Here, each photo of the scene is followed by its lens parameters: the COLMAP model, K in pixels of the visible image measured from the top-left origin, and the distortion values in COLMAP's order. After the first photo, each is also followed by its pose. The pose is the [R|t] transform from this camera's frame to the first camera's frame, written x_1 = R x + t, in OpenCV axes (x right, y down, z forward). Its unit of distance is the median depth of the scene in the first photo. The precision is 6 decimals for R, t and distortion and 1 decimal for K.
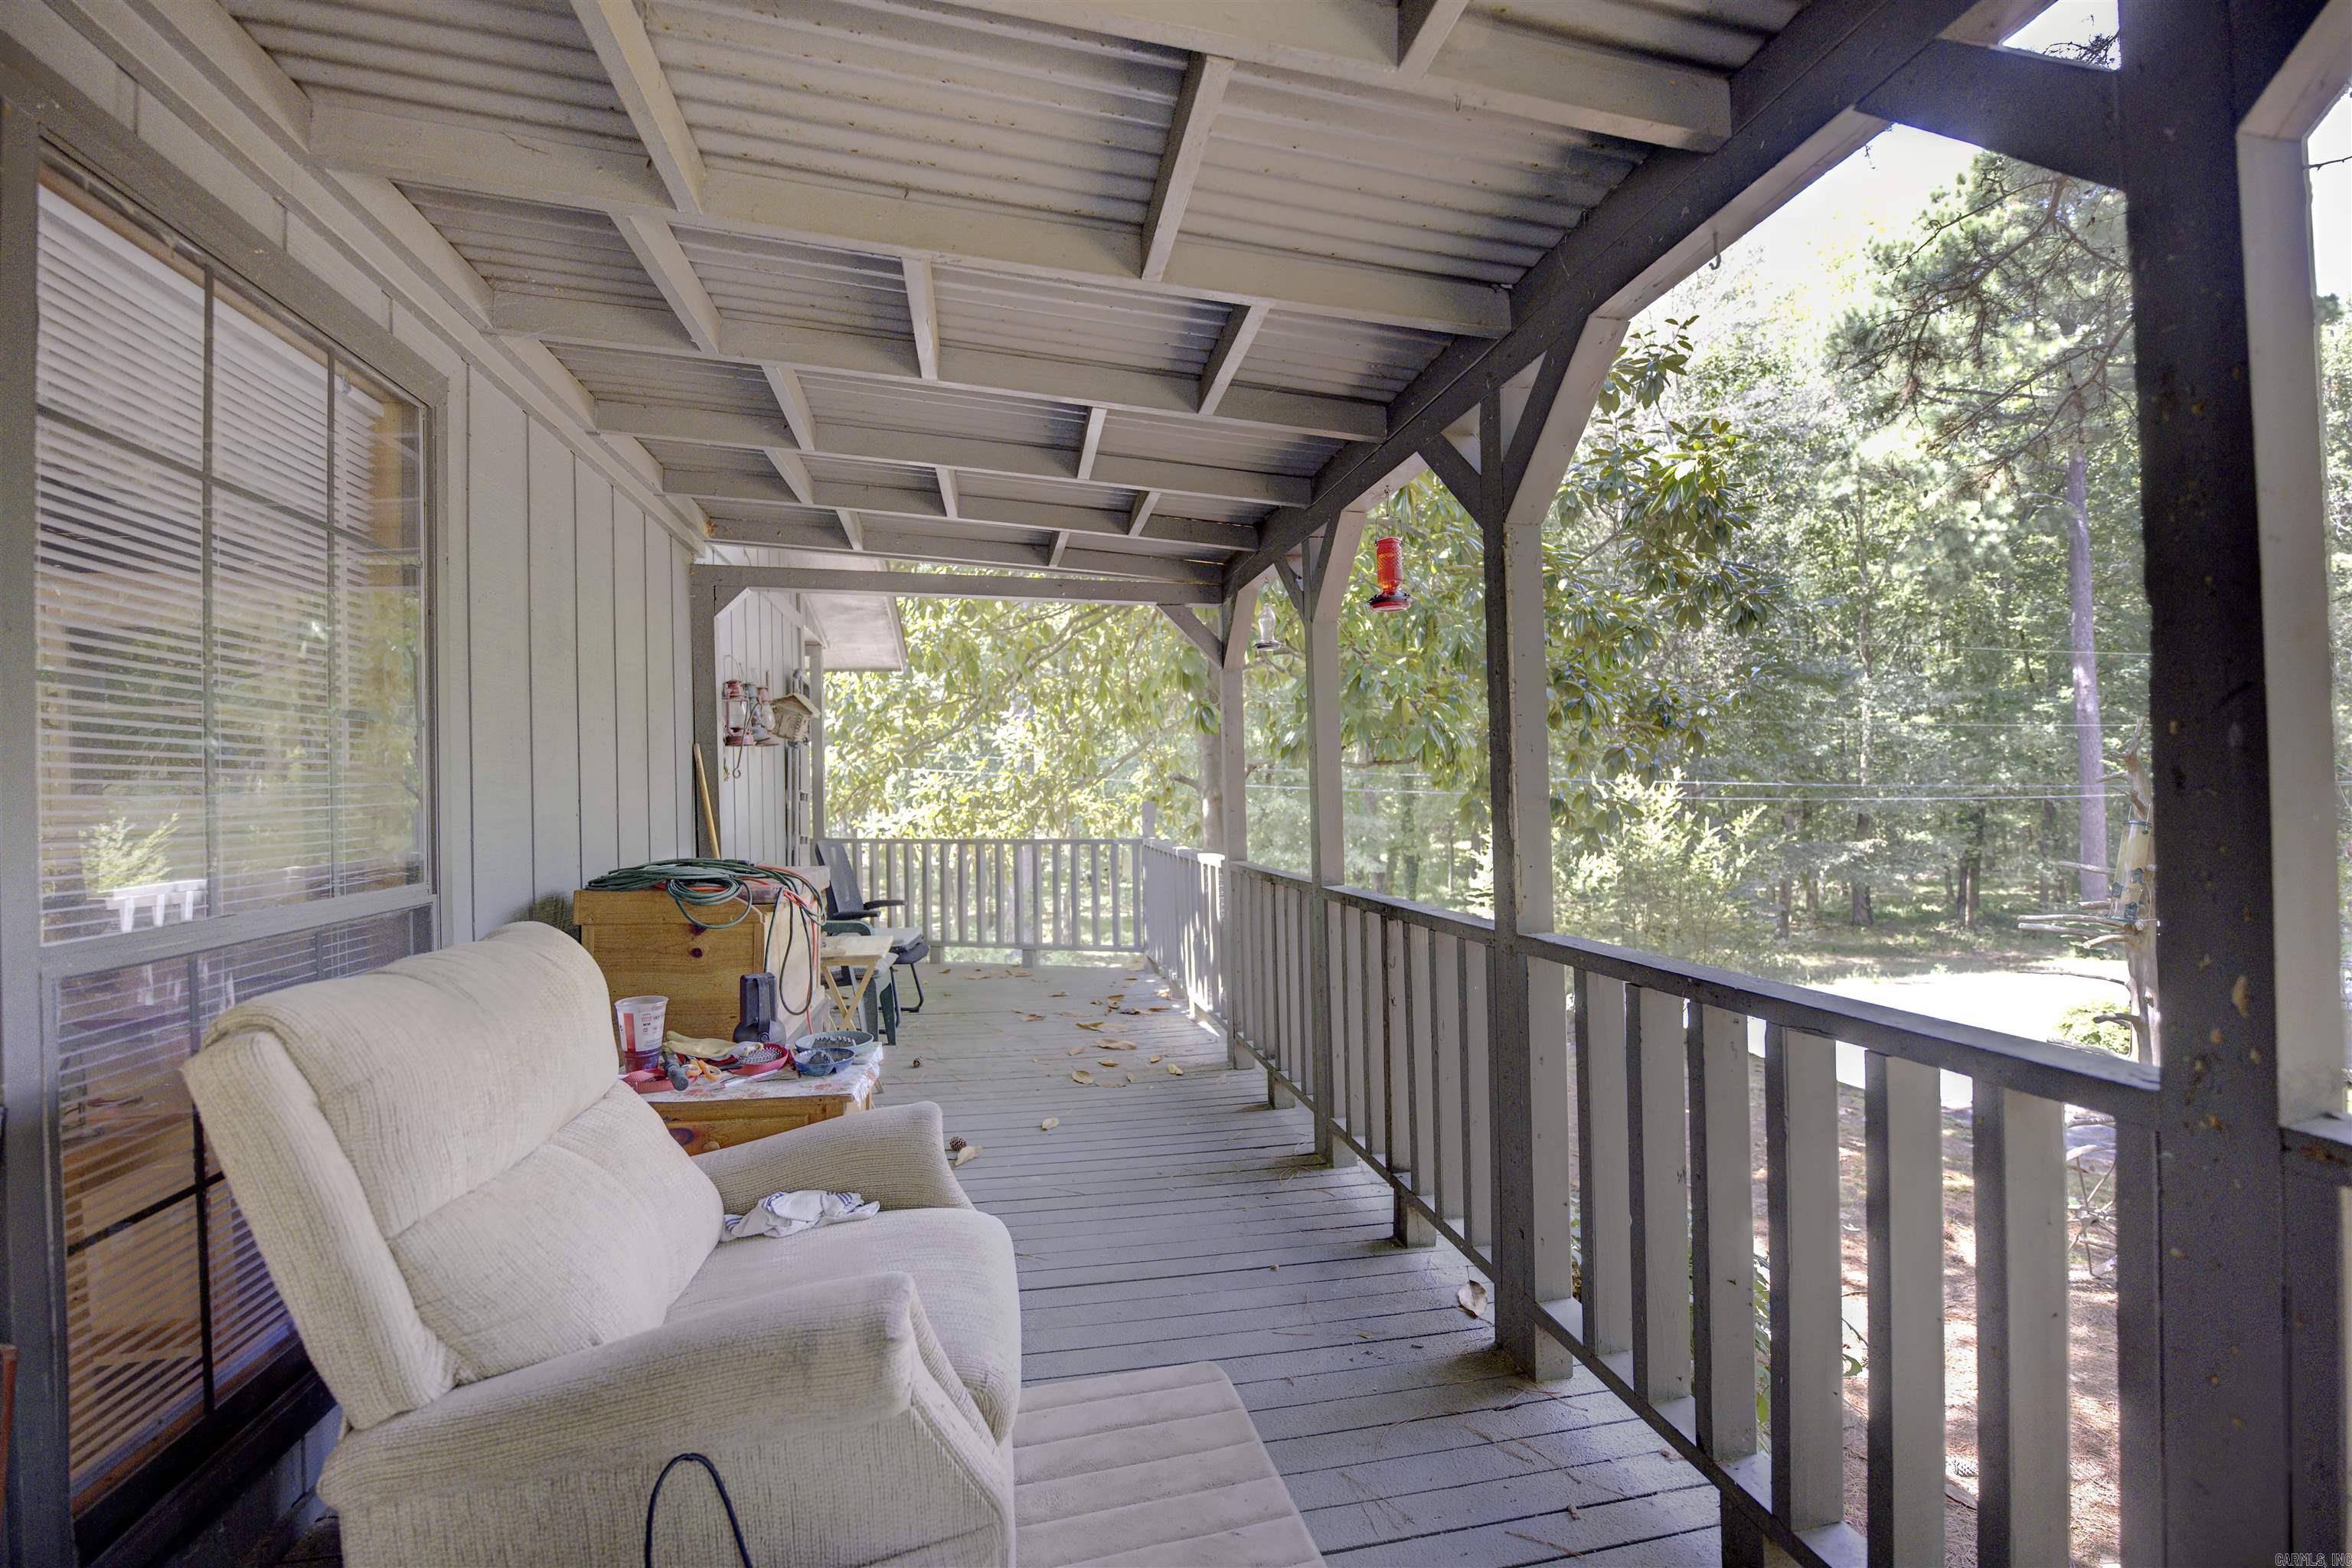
lens RADIAL K [[937.1, 0, 1176.0], [0, 937.1, 784.0], [0, 0, 1]] dist [-0.021242, 0.000098]
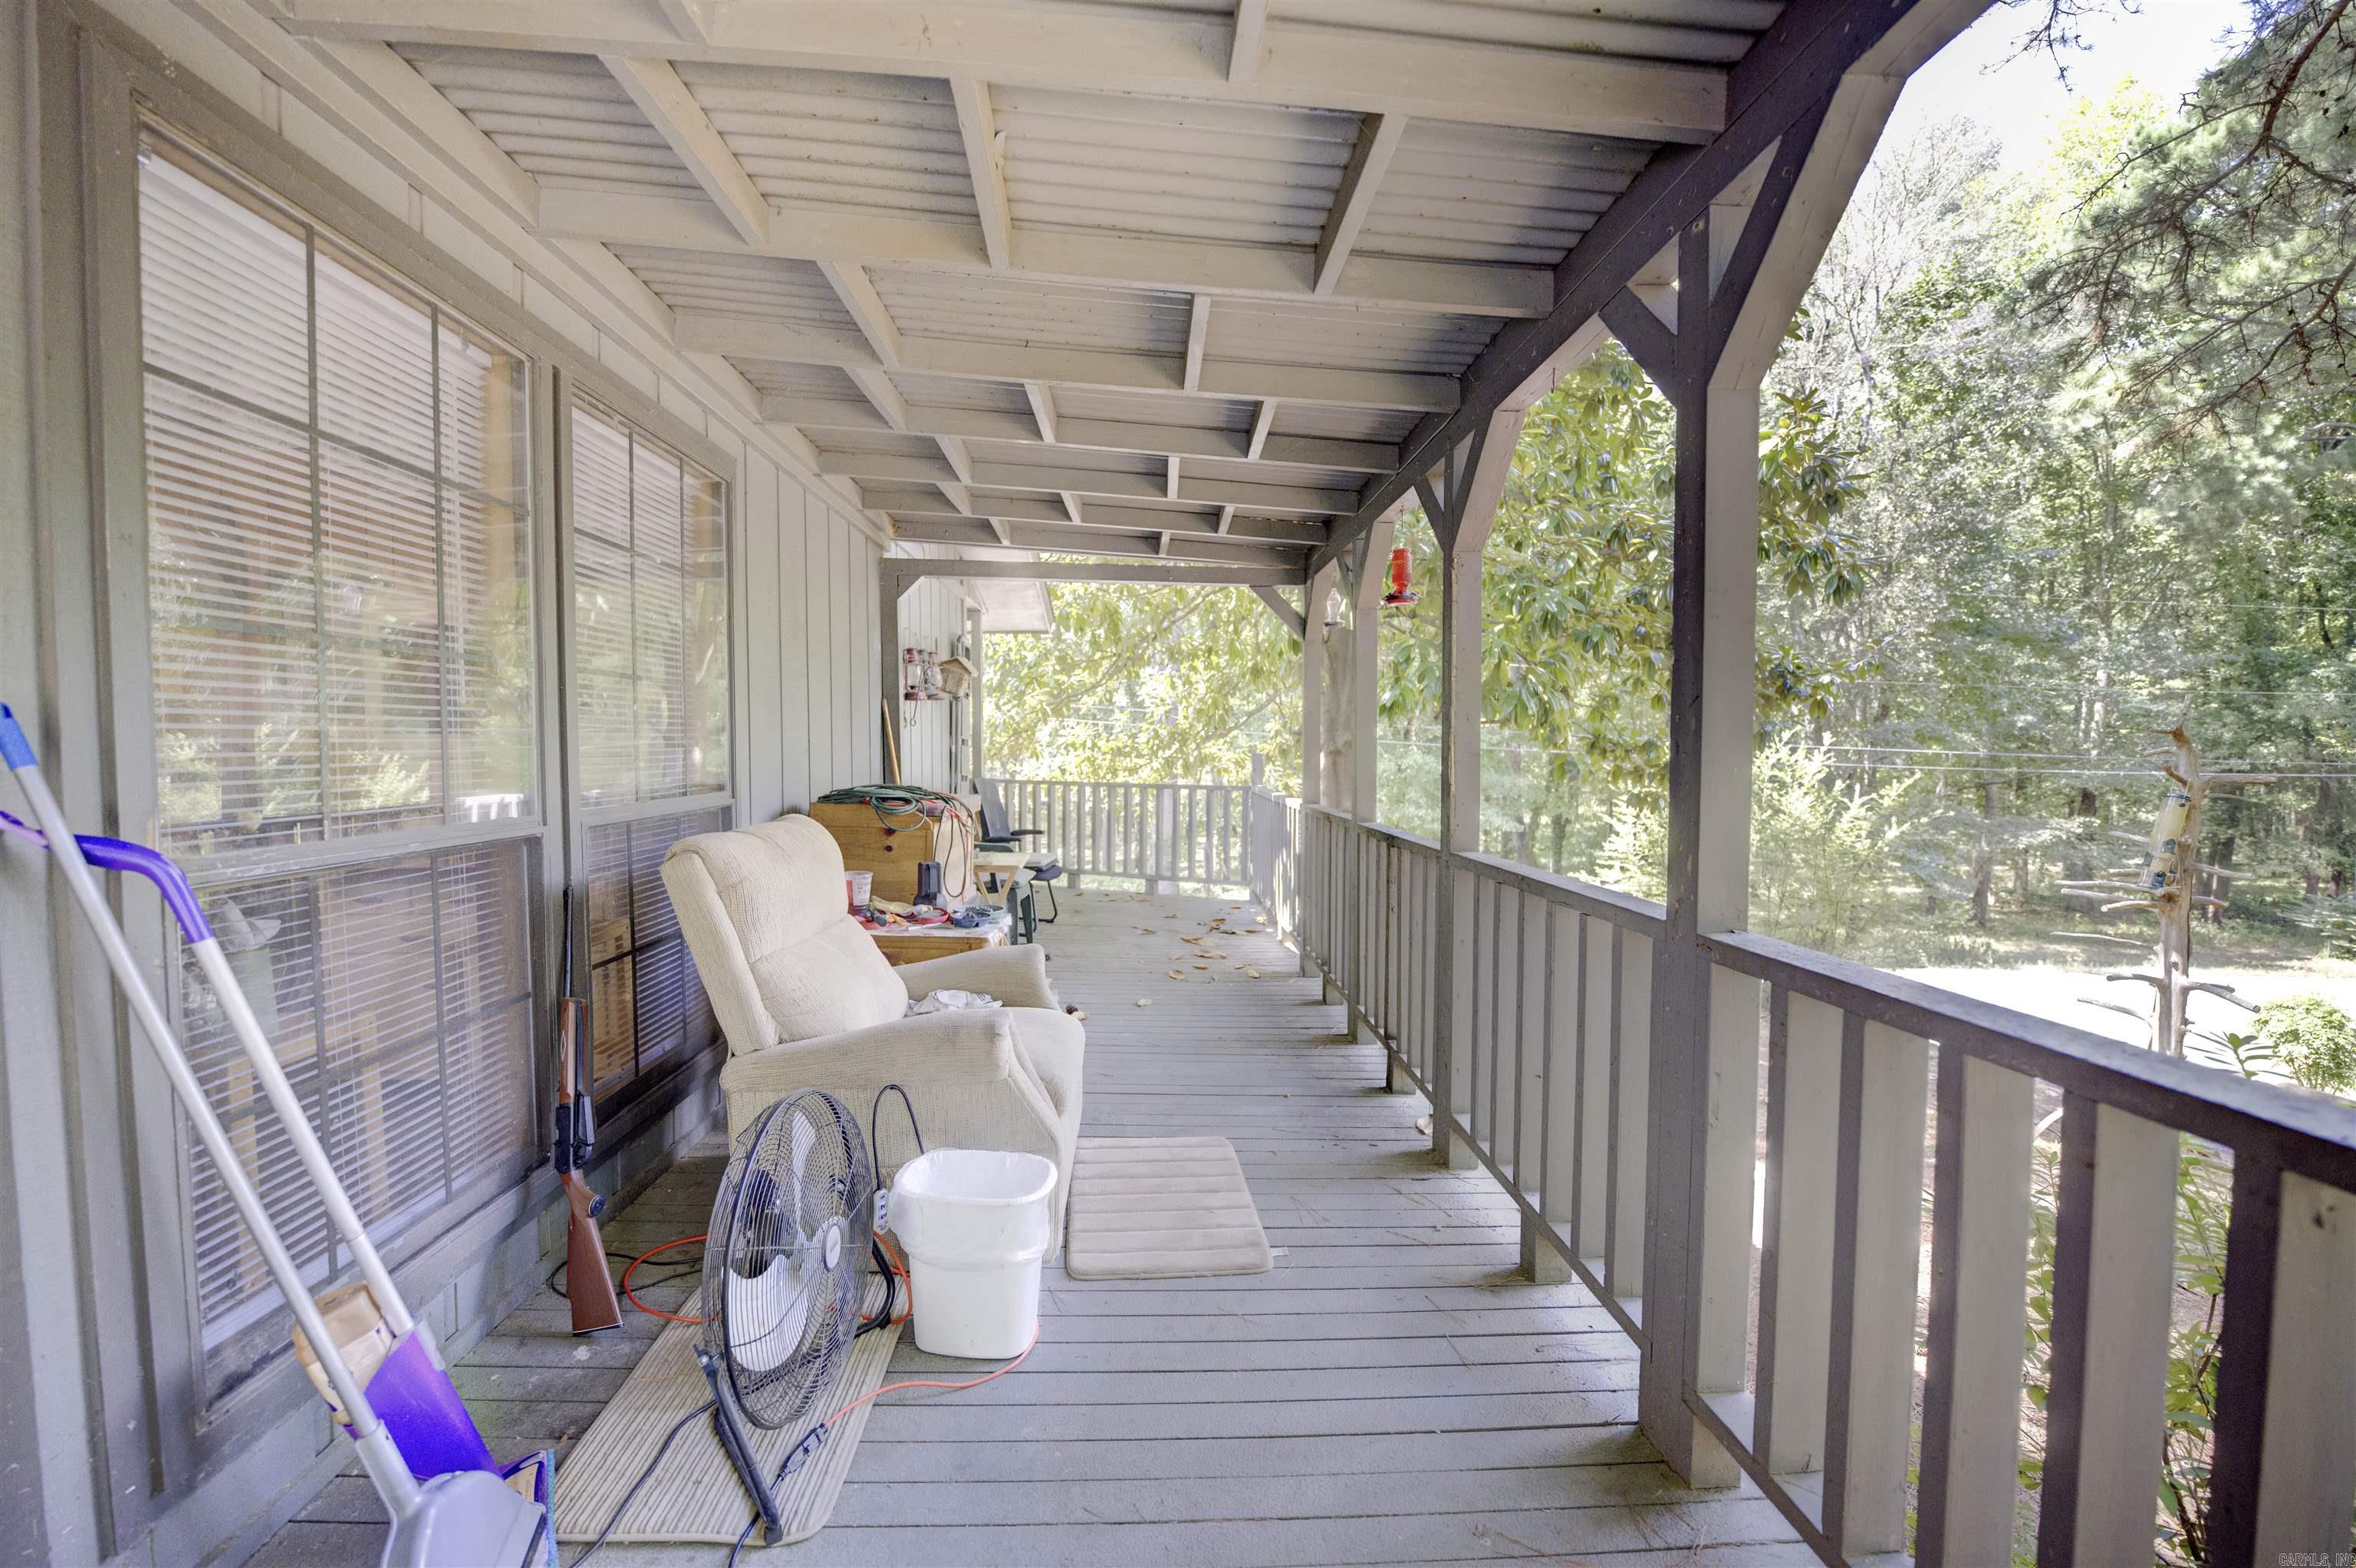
lens RADIAL K [[938.6, 0, 1178.0], [0, 938.6, 784.0], [0, 0, 1]] dist [-0.021242, 0.000098]
pose [[0.987128, 0.029158, -0.157253, 0.068766], [-0.021187, 0.998416, 0.052126, -0.001318], [0.158524, -0.048123, 0.986182, -0.160207]]
